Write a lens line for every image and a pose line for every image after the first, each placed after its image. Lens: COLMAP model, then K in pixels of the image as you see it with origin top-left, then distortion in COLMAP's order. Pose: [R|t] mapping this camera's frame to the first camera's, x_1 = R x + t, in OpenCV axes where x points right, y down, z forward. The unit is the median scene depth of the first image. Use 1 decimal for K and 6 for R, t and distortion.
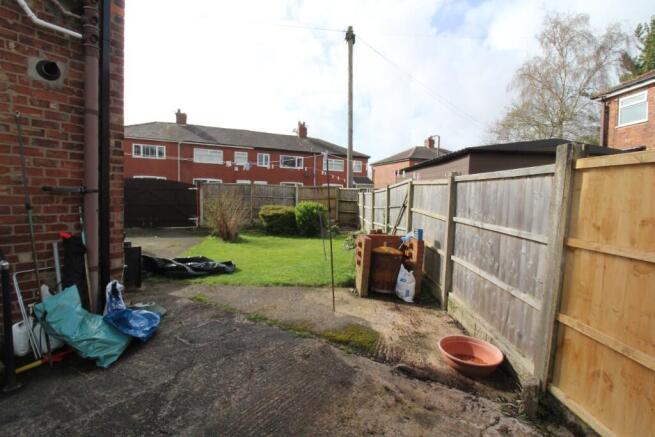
lens RADIAL K [[307.2, 0, 331.2], [0, 307.2, 207.1], [0, 0, 1]] dist [-0.003379, -0.001134]
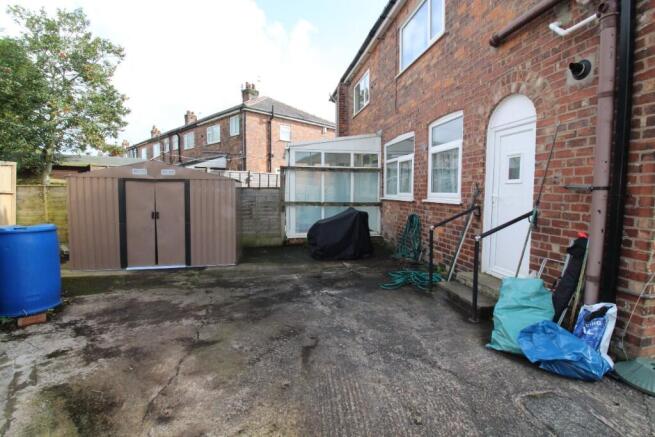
lens RADIAL K [[307.2, 0, 331.2], [0, 307.2, 207.1], [0, 0, 1]] dist [-0.003379, -0.001134]
pose [[-0.733130, 0.013262, -0.679959, 0.371340], [-0.045546, 0.996608, 0.068545, -0.026920], [0.678562, 0.081222, -0.730039, 1.202636]]
